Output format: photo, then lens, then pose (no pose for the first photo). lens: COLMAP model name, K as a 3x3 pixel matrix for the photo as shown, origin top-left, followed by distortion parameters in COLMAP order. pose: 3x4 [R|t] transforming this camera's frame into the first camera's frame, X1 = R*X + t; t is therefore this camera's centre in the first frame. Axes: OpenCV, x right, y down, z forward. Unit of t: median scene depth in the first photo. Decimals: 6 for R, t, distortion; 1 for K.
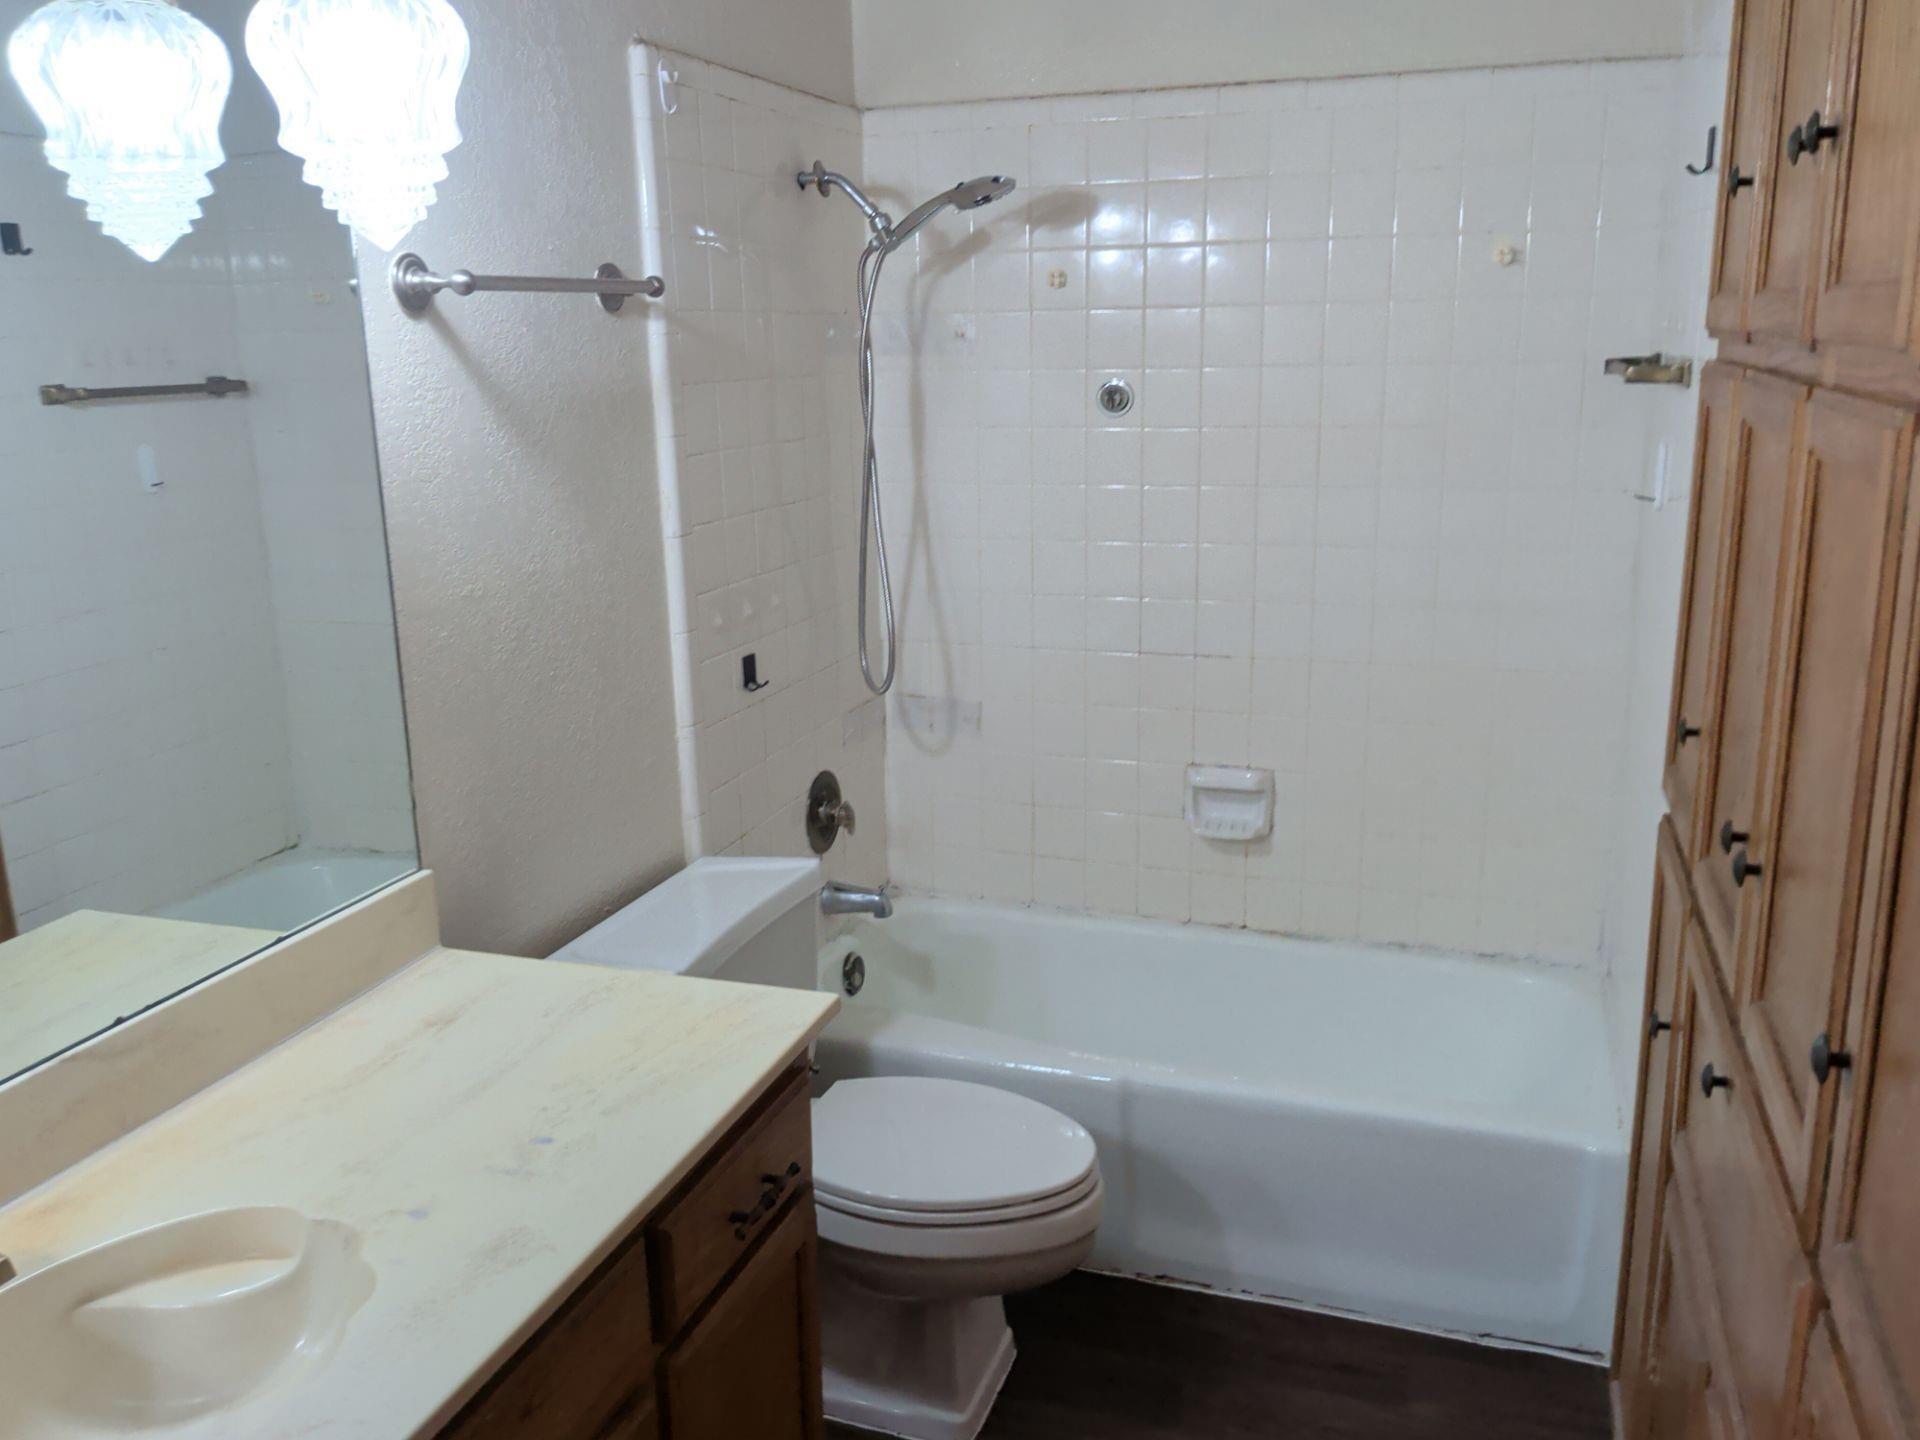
lens RADIAL K [[1574.8, 0, 960.0], [0, 1574.8, 720.0], [0, 0, 1]] dist [0.069303, -0.128754]
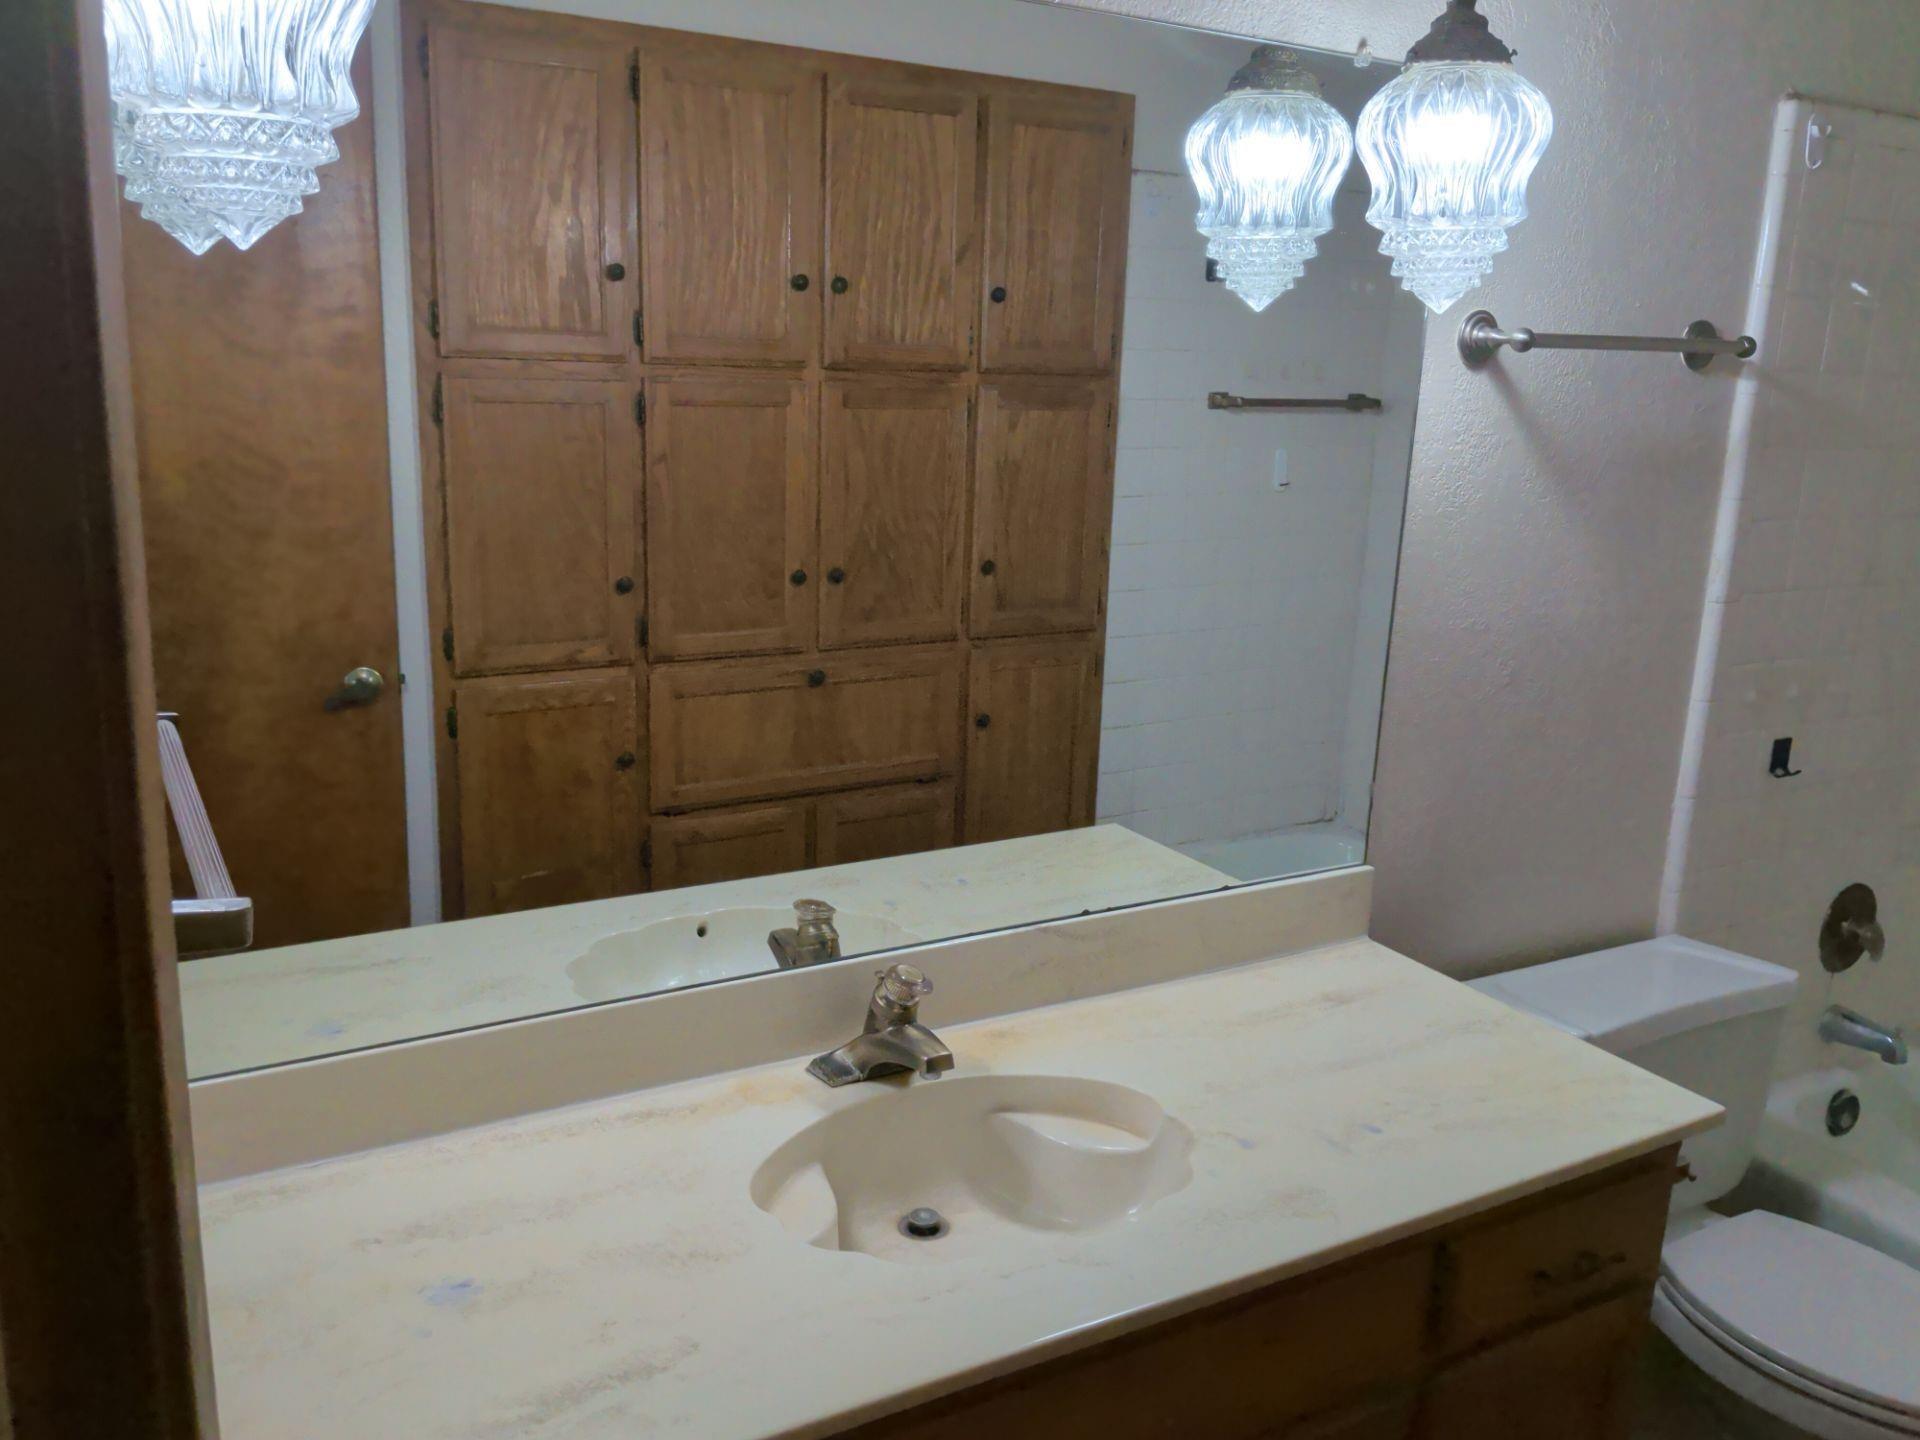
lens RADIAL K [[1574.8, 0, 960.0], [0, 1574.8, 720.0], [0, 0, 1]] dist [0.069303, -0.128754]
pose [[0.755738, 0.207937, -0.620985, 0.095933], [-0.211536, 0.974930, 0.069017, -0.017193], [0.619769, 0.079202, 0.780778, -0.037247]]
